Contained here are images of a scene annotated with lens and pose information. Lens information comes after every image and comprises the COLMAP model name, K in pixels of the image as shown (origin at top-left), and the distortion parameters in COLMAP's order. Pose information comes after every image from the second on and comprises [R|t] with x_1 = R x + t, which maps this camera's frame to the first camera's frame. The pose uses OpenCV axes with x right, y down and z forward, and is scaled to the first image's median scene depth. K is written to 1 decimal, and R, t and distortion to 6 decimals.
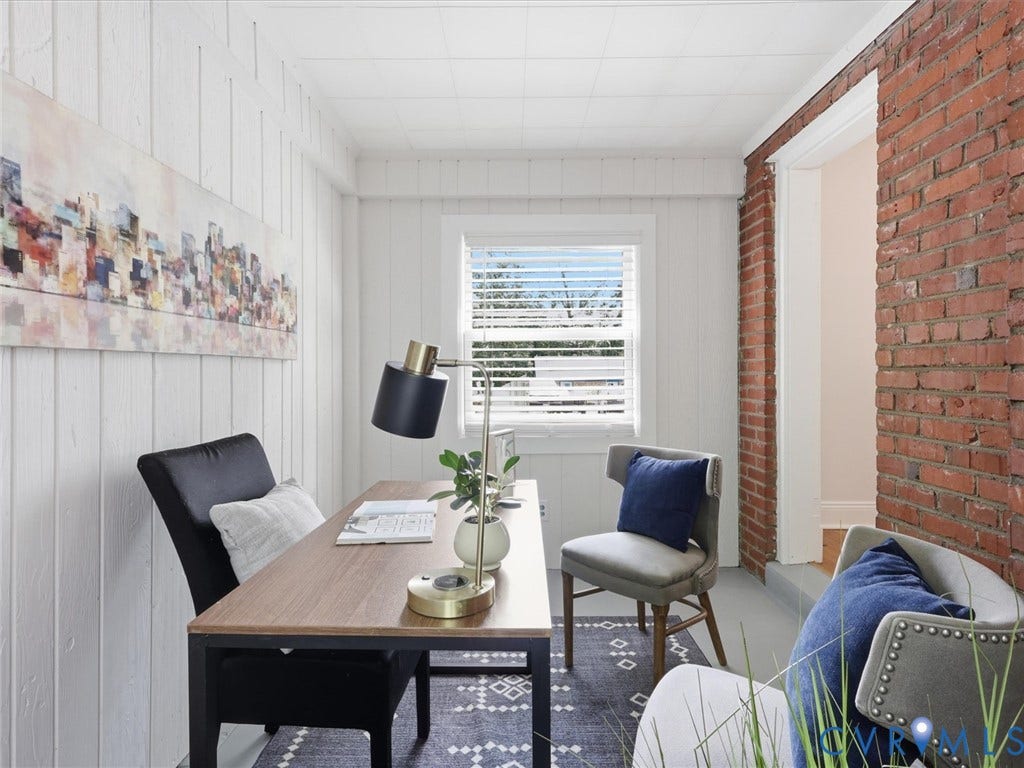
lens RADIAL K [[541.5, 0, 511.0], [0, 541.5, 378.9], [0, 0, 1]] dist [0.007208, -0.002457]
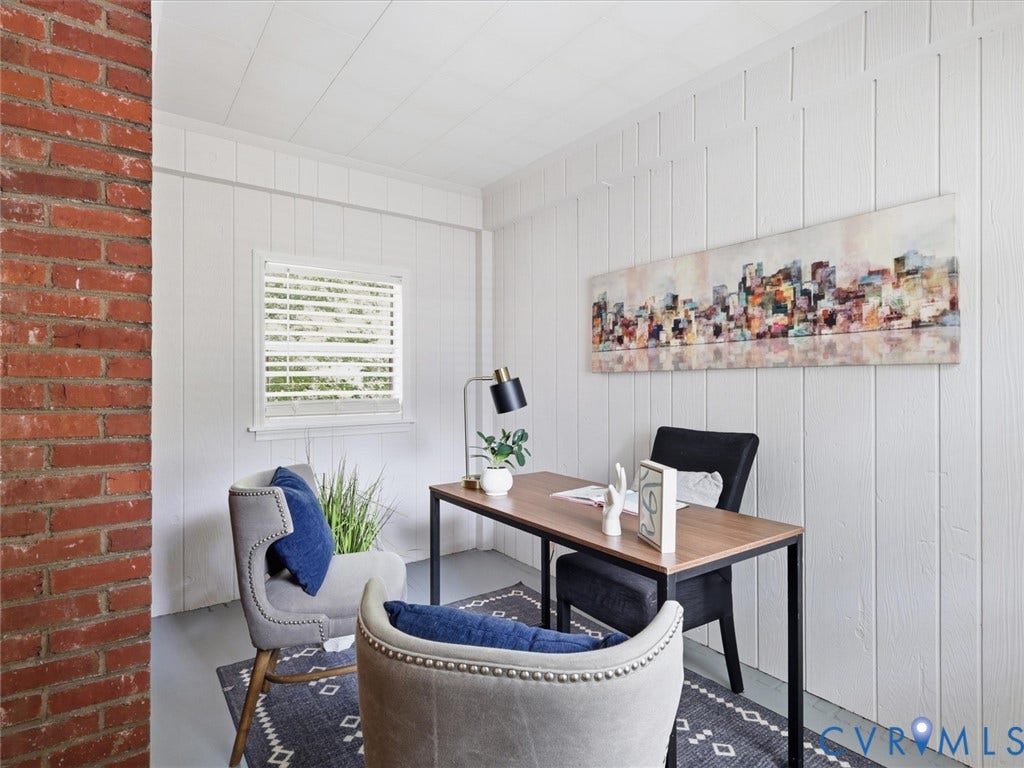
lens RADIAL K [[541.5, 0, 512.3], [0, 541.5, 374.3], [0, 0, 1]] dist [0.007208, -0.002457]
pose [[-0.809235, -0.005459, -0.587459, 0.804560], [-0.004809, 0.999985, -0.002668, -0.029788], [0.587465, 0.000666, -0.809250, 2.131722]]
